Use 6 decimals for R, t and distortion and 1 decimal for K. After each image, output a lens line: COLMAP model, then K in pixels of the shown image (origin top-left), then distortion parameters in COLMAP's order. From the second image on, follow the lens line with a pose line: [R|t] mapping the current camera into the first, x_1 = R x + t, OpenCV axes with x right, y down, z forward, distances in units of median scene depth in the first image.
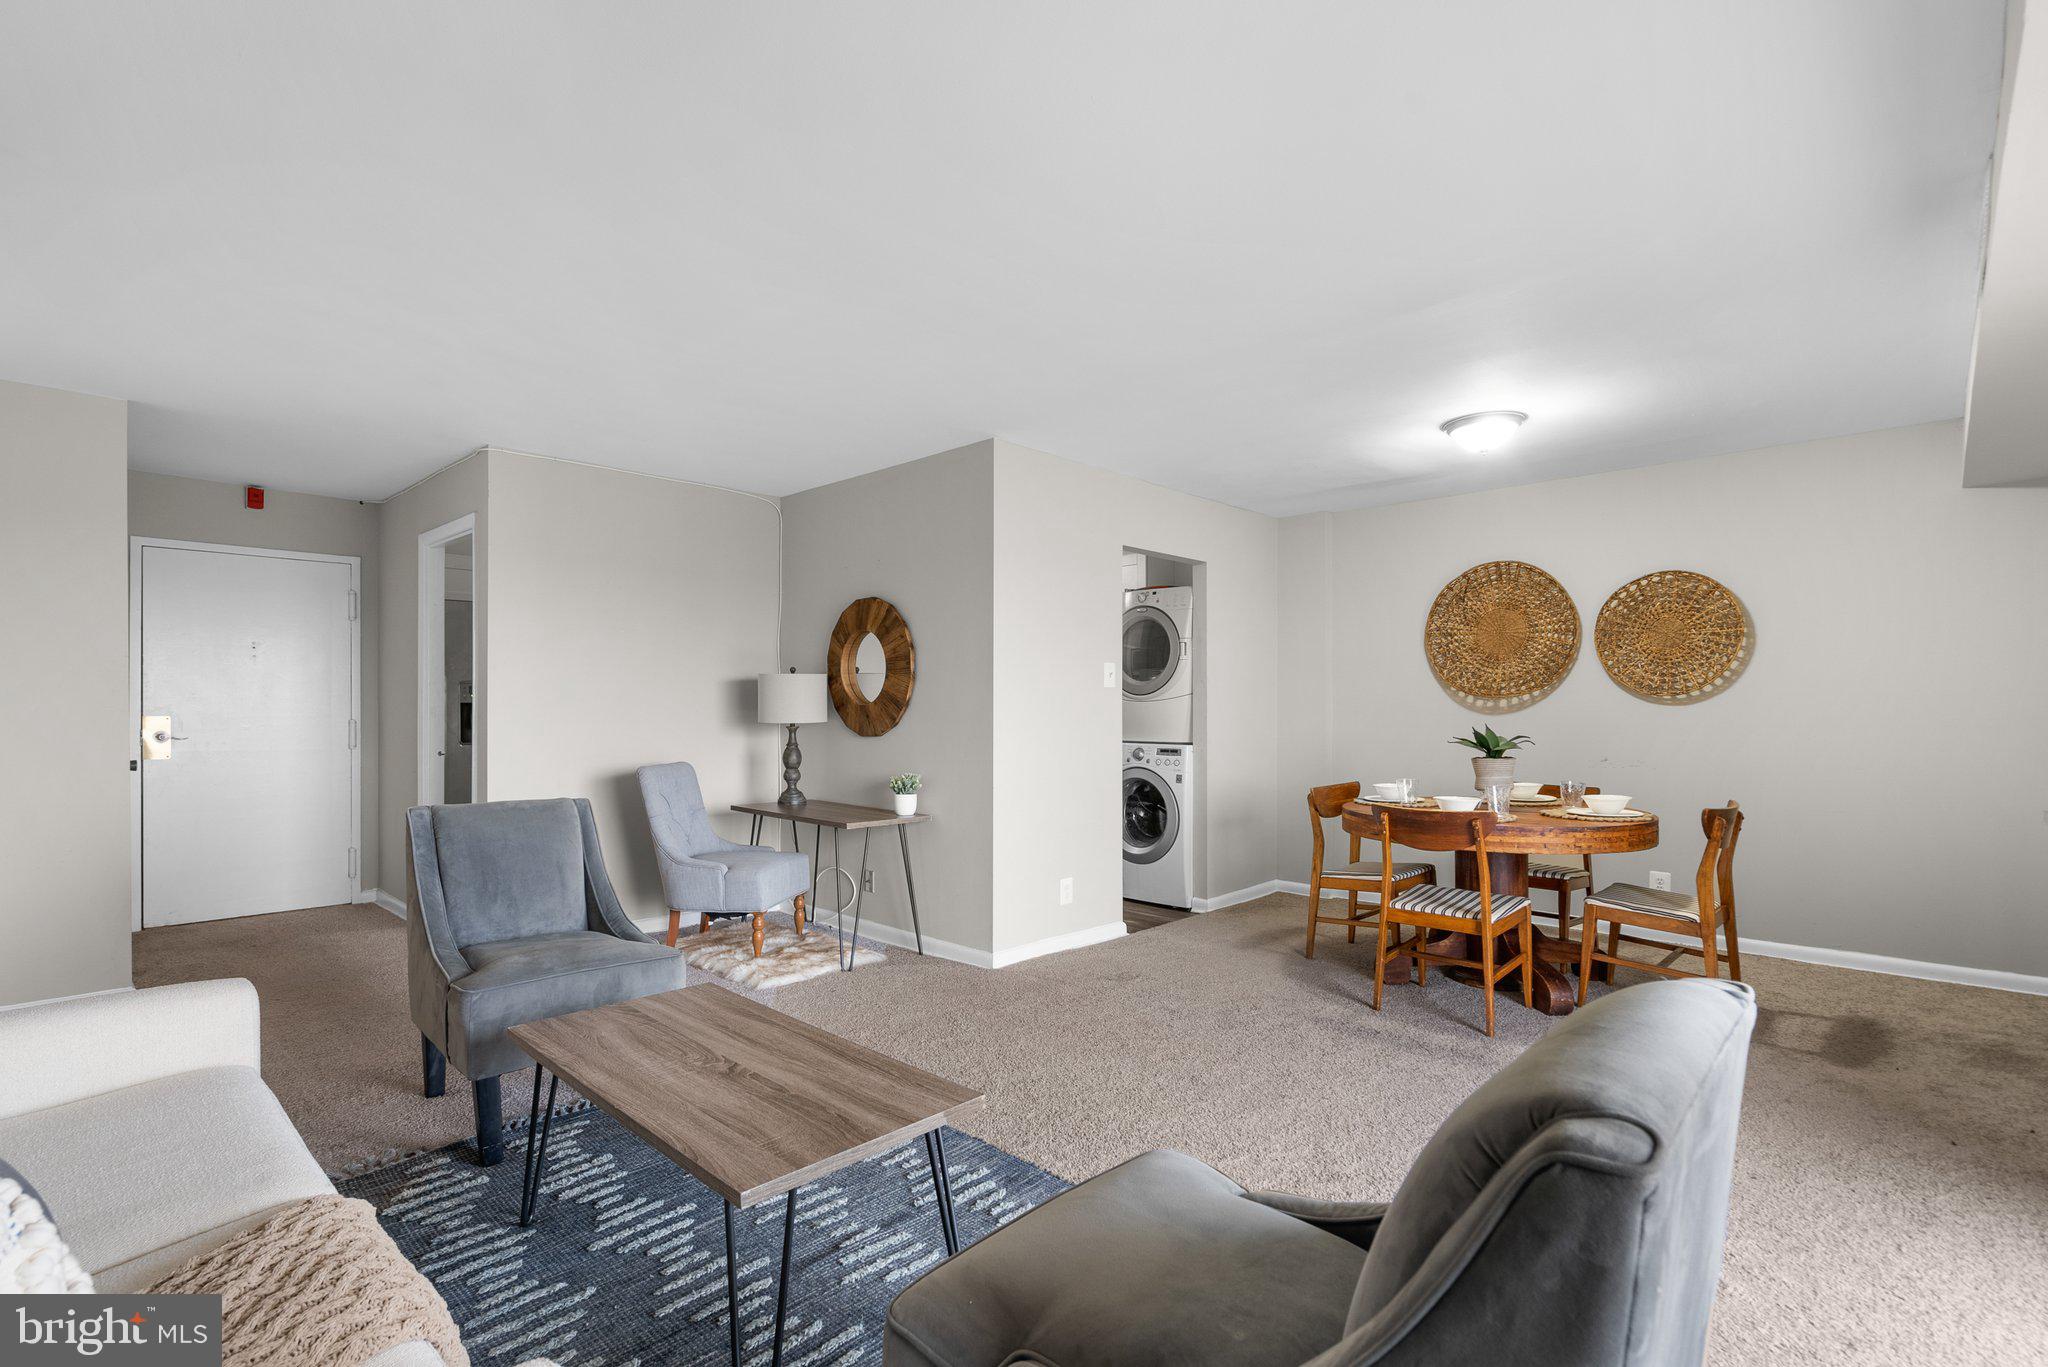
lens RADIAL K [[956.9, 0, 1018.8], [0, 956.9, 692.8], [0, 0, 1]] dist [0.001363, 0.001914]
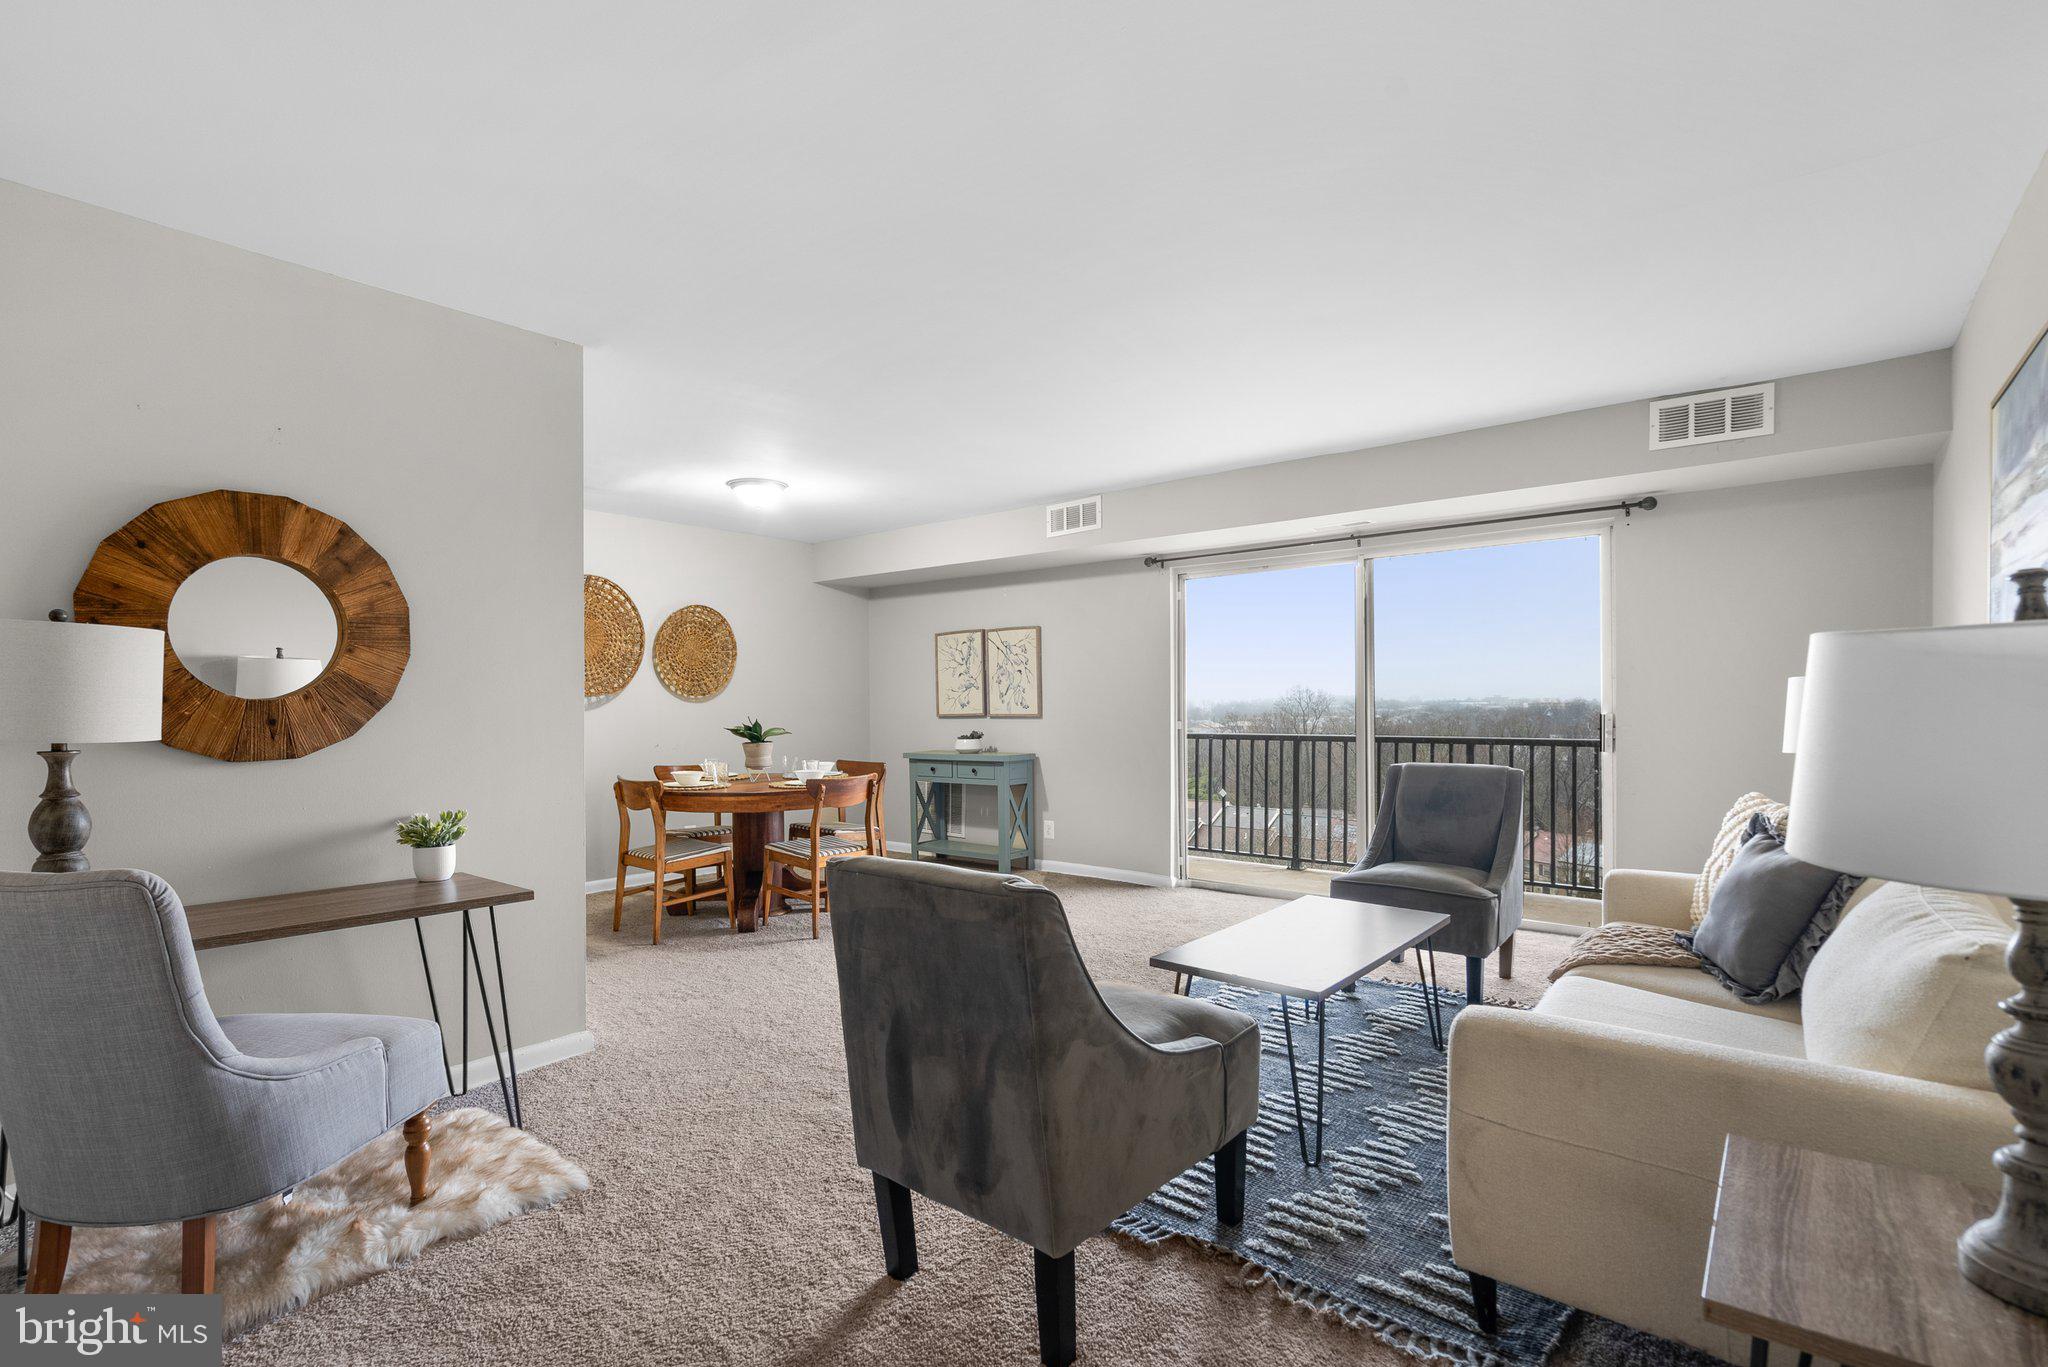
lens RADIAL K [[956.9, 0, 1018.7], [0, 956.9, 696.3], [0, 0, 1]] dist [0.001363, 0.001914]
pose [[-0.061457, 0.009127, 0.998068, -0.724248], [-0.005561, 0.999940, -0.009487, 0.013580], [-0.998094, -0.006133, -0.061402, 0.636981]]
